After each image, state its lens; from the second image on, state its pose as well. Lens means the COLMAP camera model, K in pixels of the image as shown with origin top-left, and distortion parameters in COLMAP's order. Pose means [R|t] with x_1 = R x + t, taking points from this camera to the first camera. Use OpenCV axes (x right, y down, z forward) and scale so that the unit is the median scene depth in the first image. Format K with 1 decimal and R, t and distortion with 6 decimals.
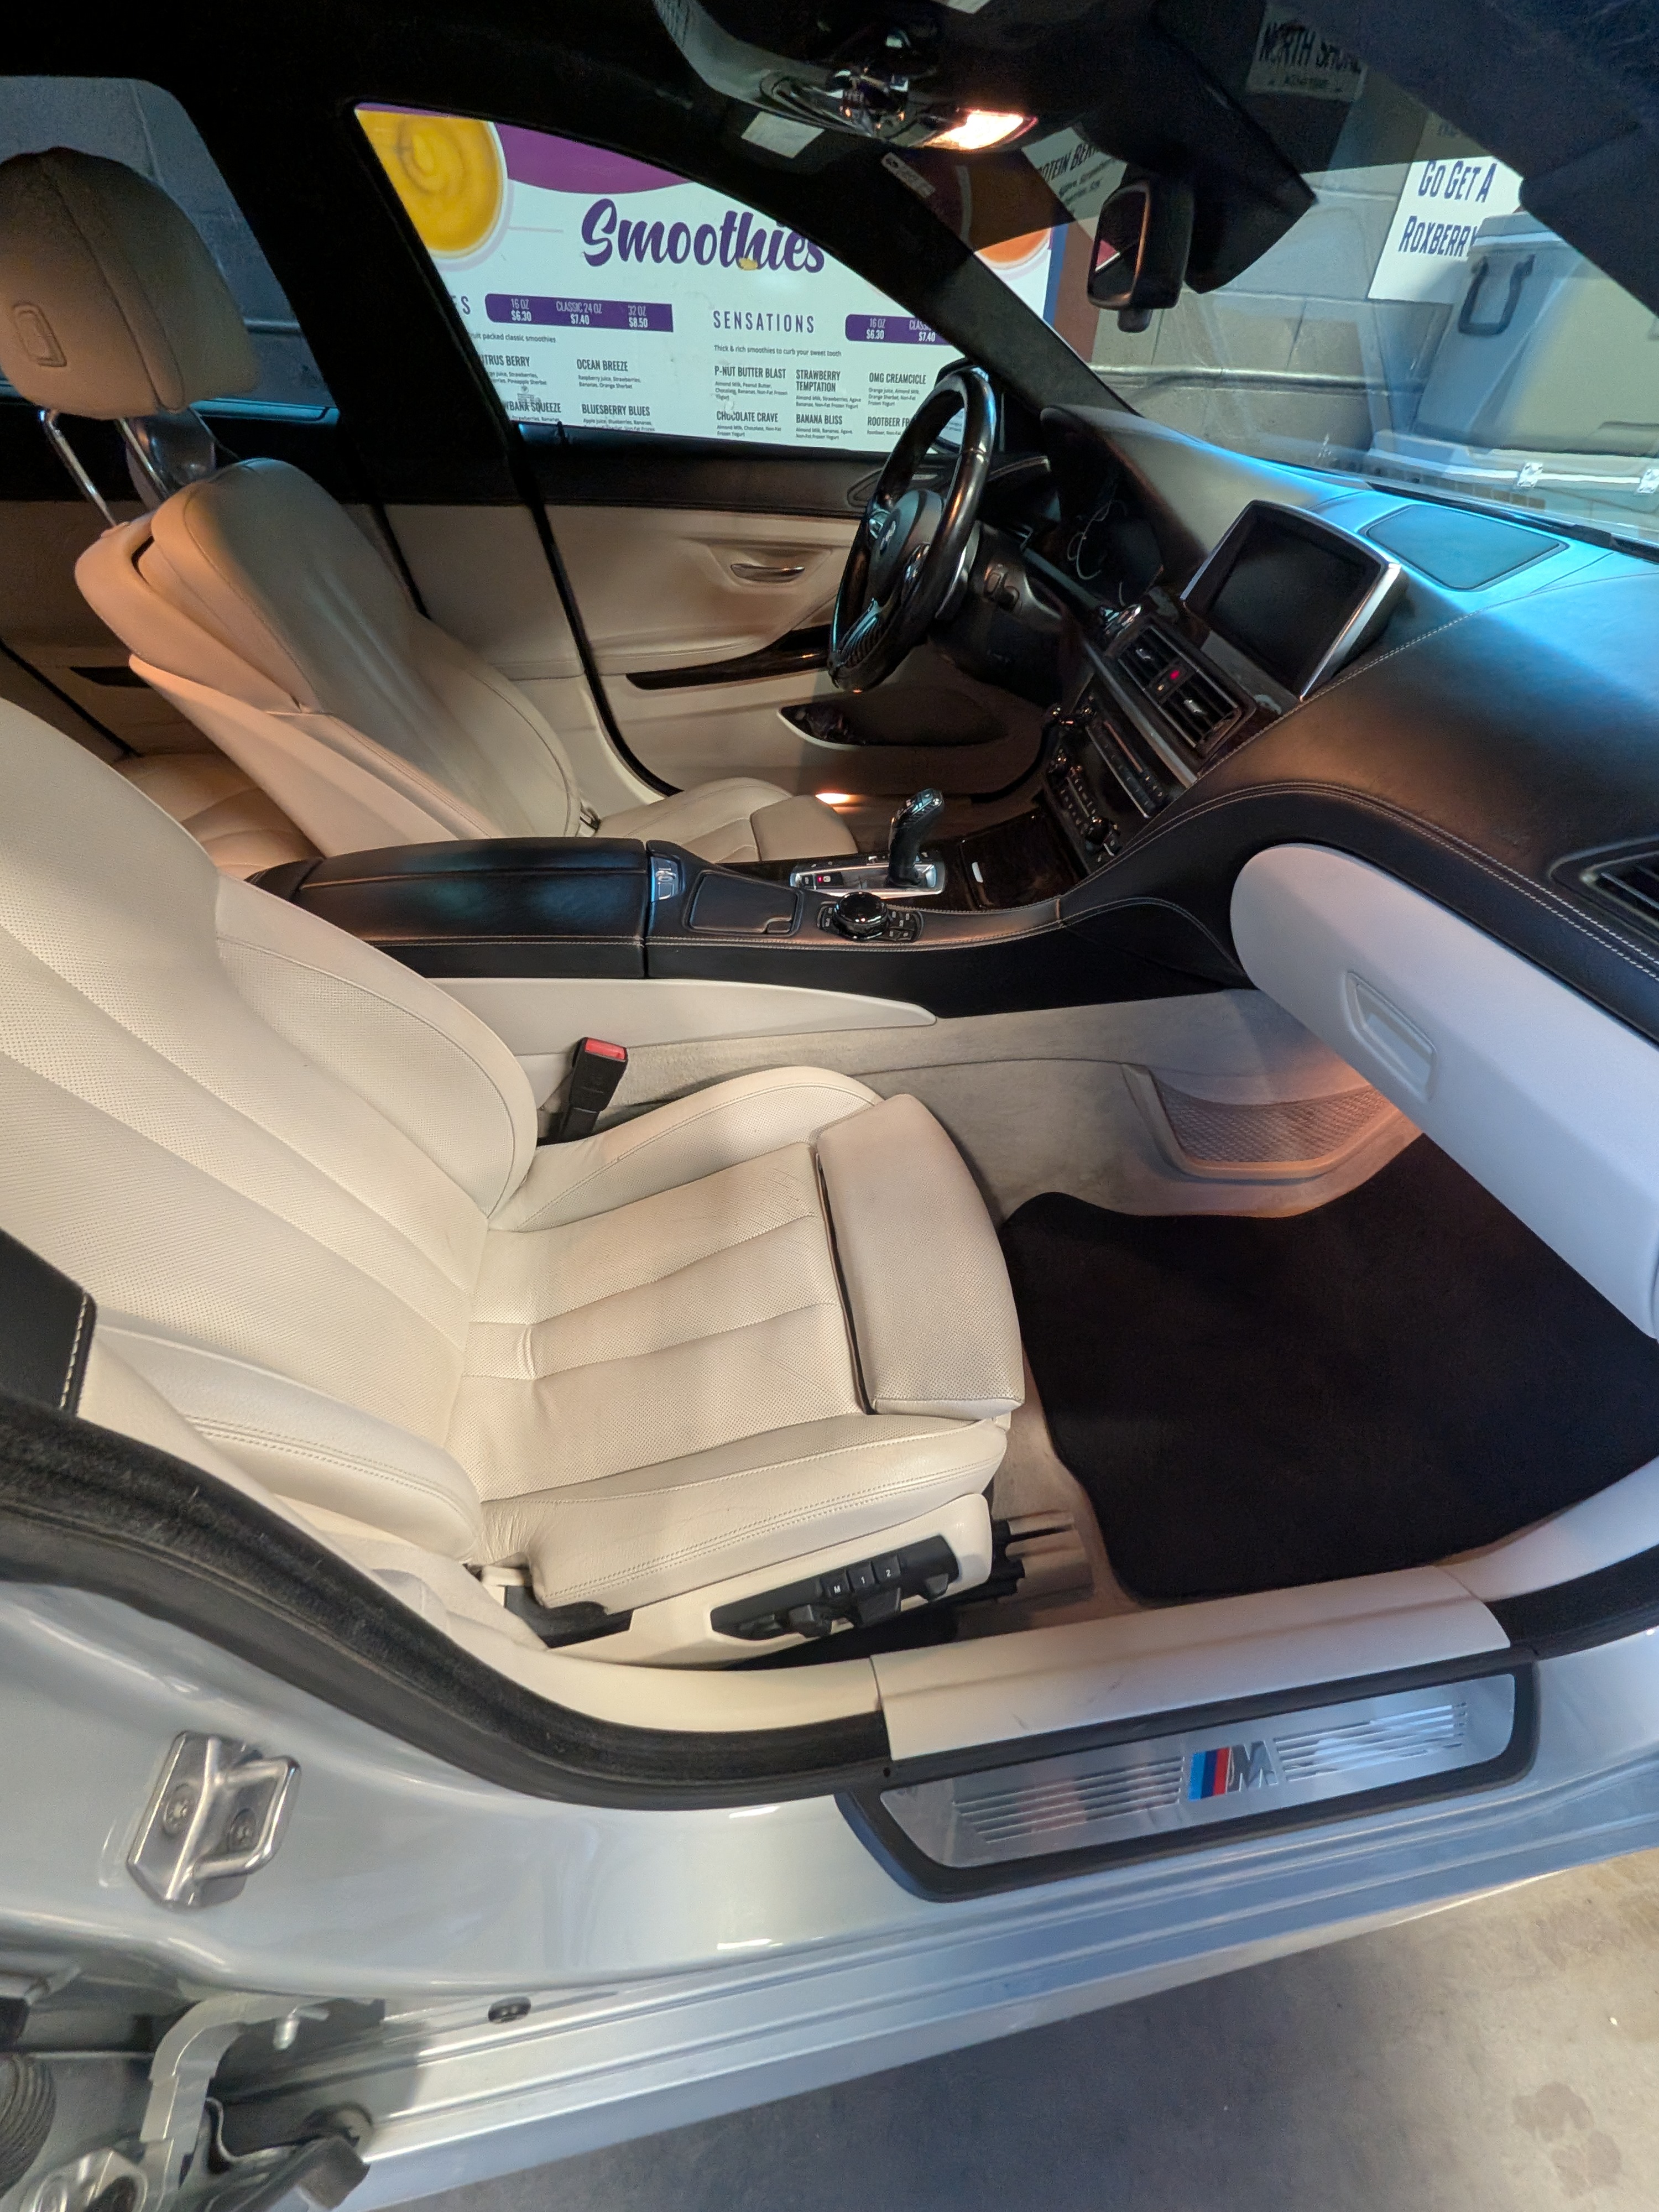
lens RADIAL K [[874.3, 0, 844.1], [0, 874.3, 1106.9], [0, 0, 1]] dist [0.003128, 0.000028]
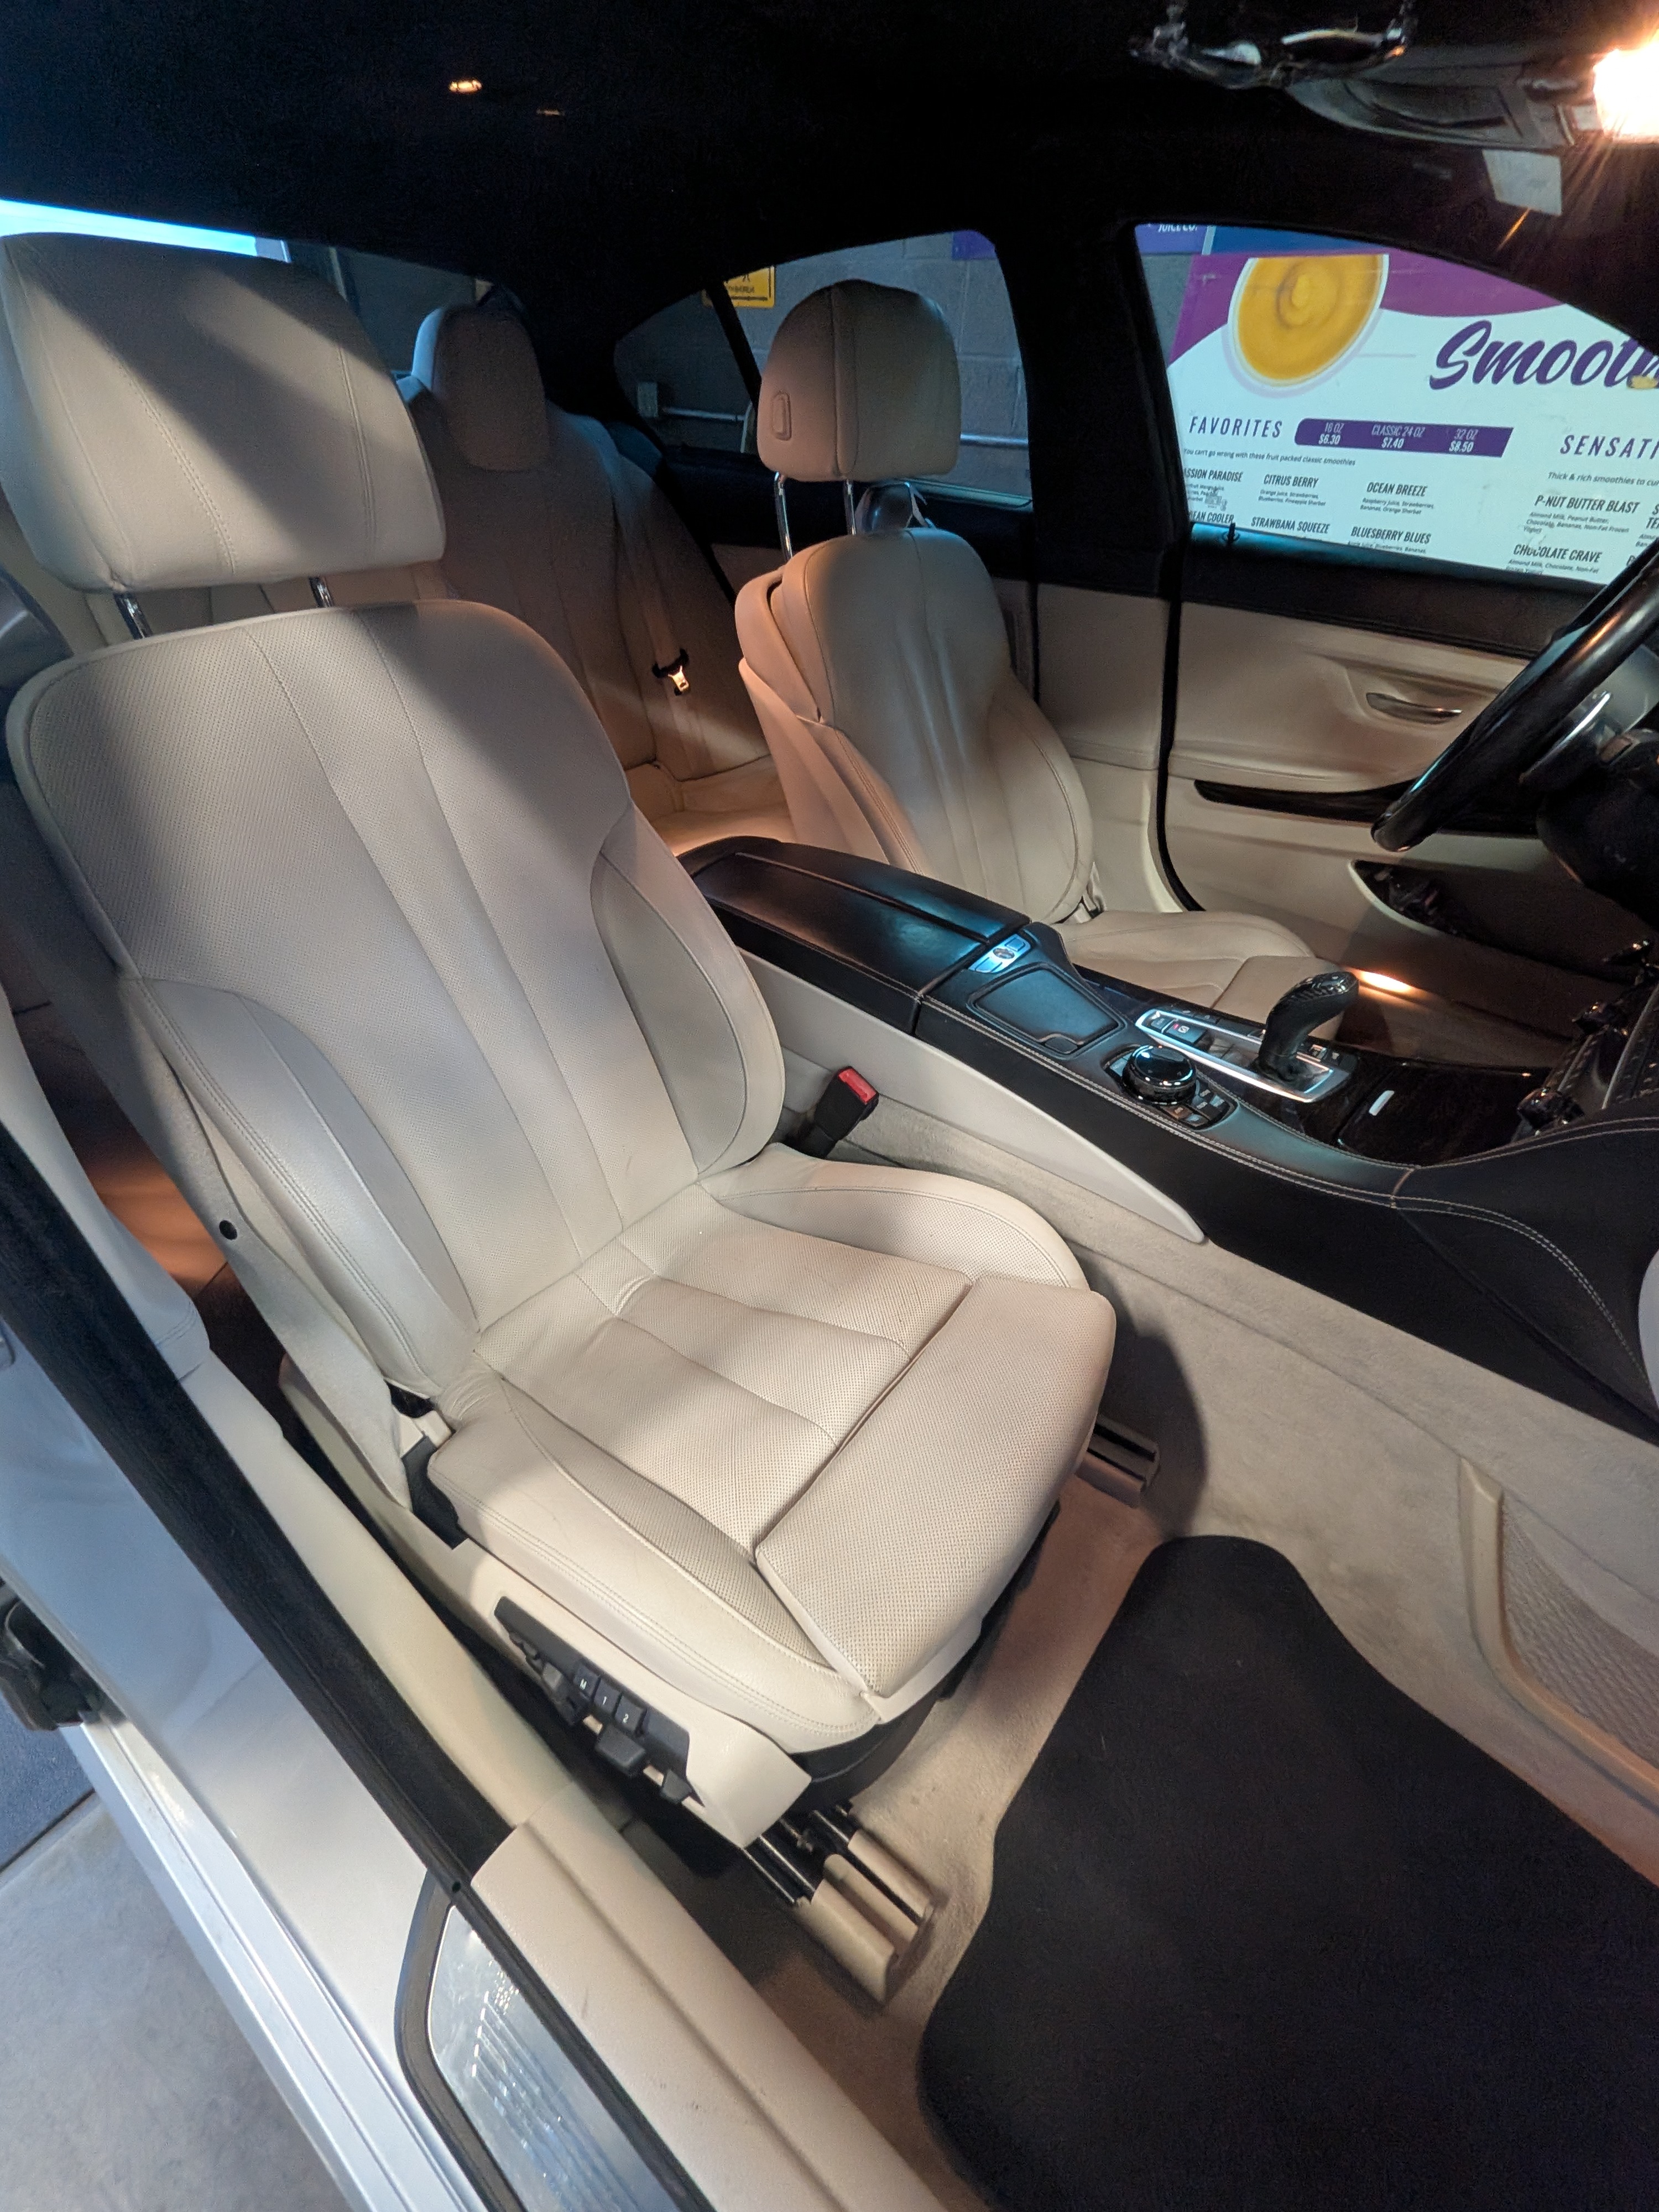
lens RADIAL K [[884.2, 0, 824.1], [0, 884.2, 1106.4], [0, 0, 1]] dist [0.004157, -0.000588]
pose [[0.690985, 0.440185, -0.573390, 0.179490], [-0.499392, 0.864183, 0.061613, -0.055313], [0.522635, 0.243773, 0.816962, 0.109148]]
